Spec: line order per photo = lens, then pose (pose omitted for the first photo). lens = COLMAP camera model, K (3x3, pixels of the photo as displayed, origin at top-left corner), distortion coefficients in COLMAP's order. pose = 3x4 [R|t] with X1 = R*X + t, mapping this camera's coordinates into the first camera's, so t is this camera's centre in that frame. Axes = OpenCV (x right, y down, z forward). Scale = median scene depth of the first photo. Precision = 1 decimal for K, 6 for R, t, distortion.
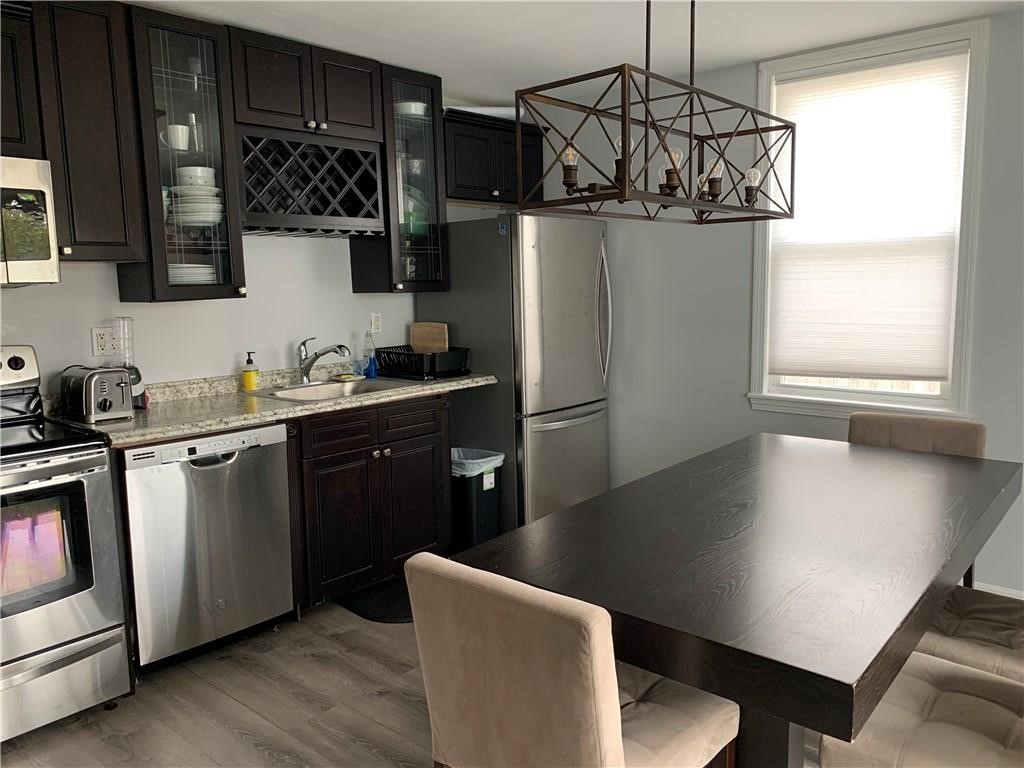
lens RADIAL K [[789.8, 0, 512.0], [0, 789.8, 384.0], [0, 0, 1]] dist [-0.002860, -0.003168]
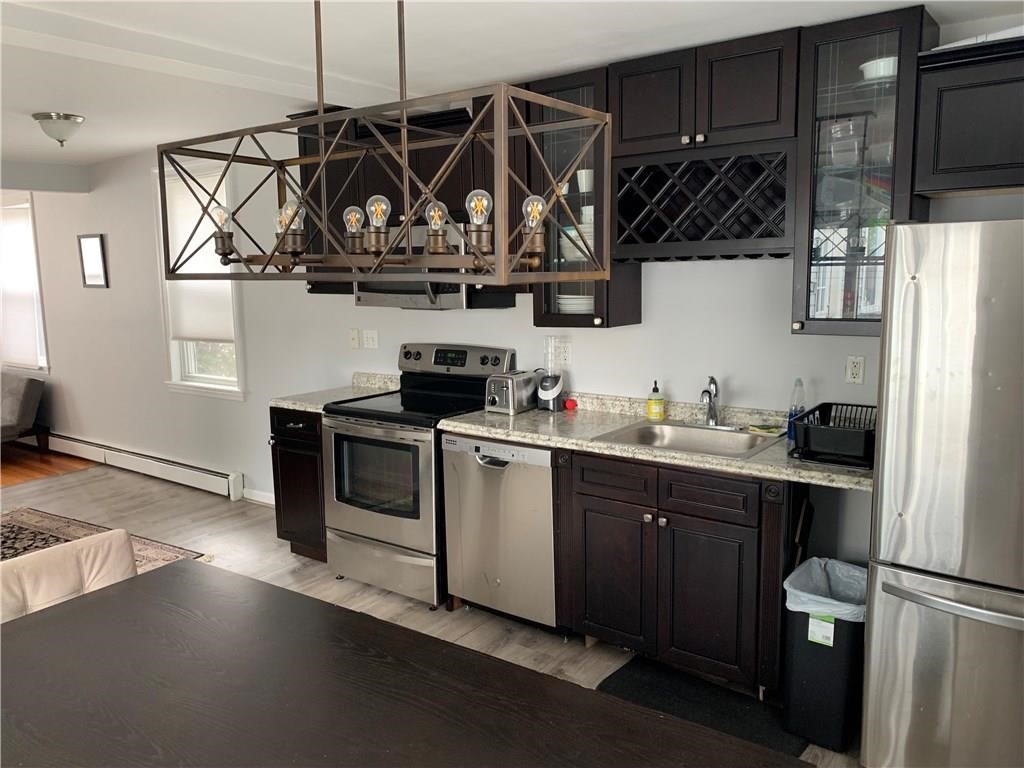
lens RADIAL K [[743.0, 0, 514.1], [0, 743.0, 377.3], [0, 0, 1]] dist [0.004531, -0.000385]
pose [[0.105013, 0.152223, -0.982751, 0.593097], [-0.125195, 0.982377, 0.138787, -0.158603], [0.986559, 0.108461, 0.122220, 0.738391]]
